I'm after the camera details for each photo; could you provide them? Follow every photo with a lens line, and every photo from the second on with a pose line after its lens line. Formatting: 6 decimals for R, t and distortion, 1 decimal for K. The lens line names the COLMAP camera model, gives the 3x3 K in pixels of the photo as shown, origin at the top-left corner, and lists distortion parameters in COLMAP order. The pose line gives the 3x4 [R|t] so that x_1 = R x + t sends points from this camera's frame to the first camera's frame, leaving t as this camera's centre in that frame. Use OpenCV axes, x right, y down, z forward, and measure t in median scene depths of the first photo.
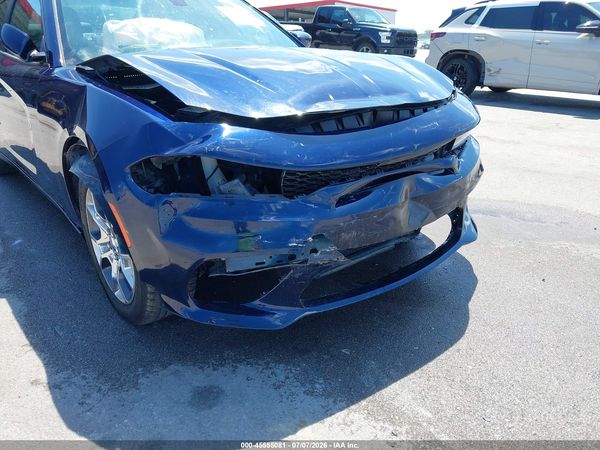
lens RADIAL K [[475.0, 0, 299.5], [0, 475.0, 230.3], [0, 0, 1]] dist [0.021175, -0.027023]
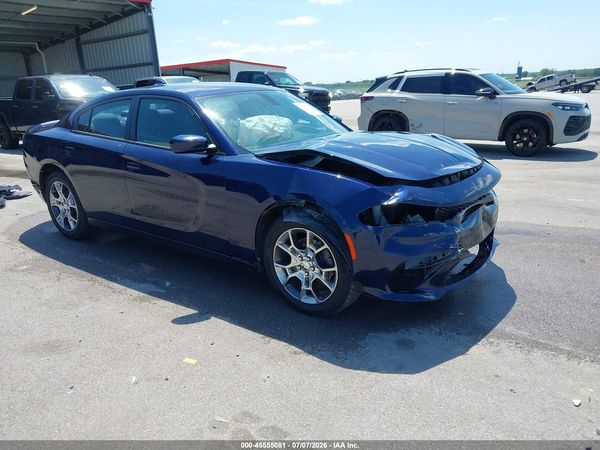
lens RADIAL K [[475.0, 0, 299.9], [0, 475.0, 223.1], [0, 0, 1]] dist [0.021175, -0.027023]
pose [[0.974430, -0.083292, 0.208685, -0.182714], [0.106218, 0.989183, -0.101163, 0.011896], [-0.198002, 0.120742, 0.972737, -0.128710]]
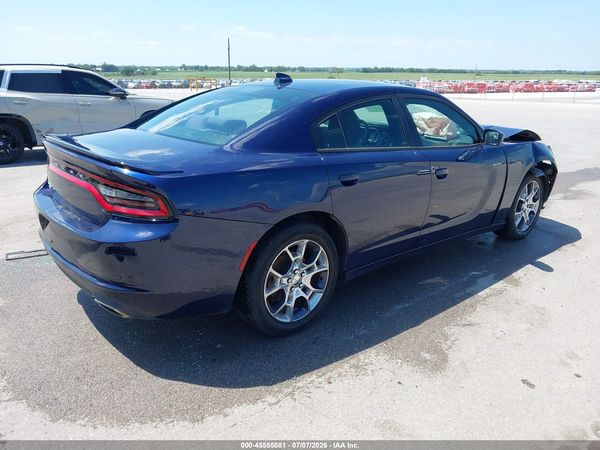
lens RADIAL K [[475.0, 0, 293.9], [0, 475.0, 225.6], [0, 0, 1]] dist [0.021175, -0.027023]
pose [[-0.007509, -0.285005, 0.958497, -0.700557], [0.368663, 0.890215, 0.267590, -0.248187], [-0.929533, 0.355371, 0.098386, 0.503260]]
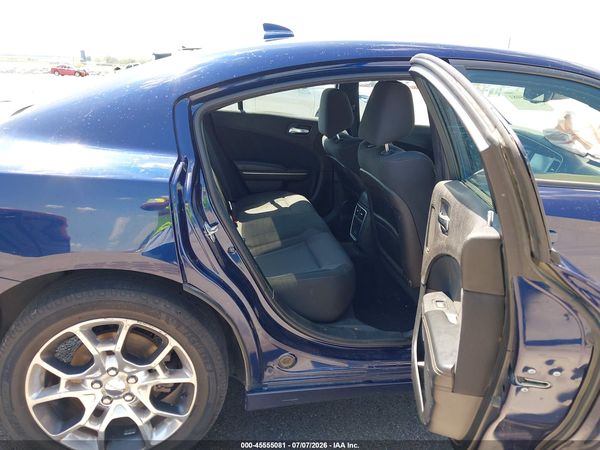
lens RADIAL K [[475.0, 0, 284.5], [0, 475.0, 232.0], [0, 0, 1]] dist [0.021175, -0.027023]
pose [[0.517610, -0.246586, 0.819314, -0.470262], [0.283576, 0.952890, 0.107635, -0.174468], [-0.807257, 0.176625, 0.563151, 0.369461]]
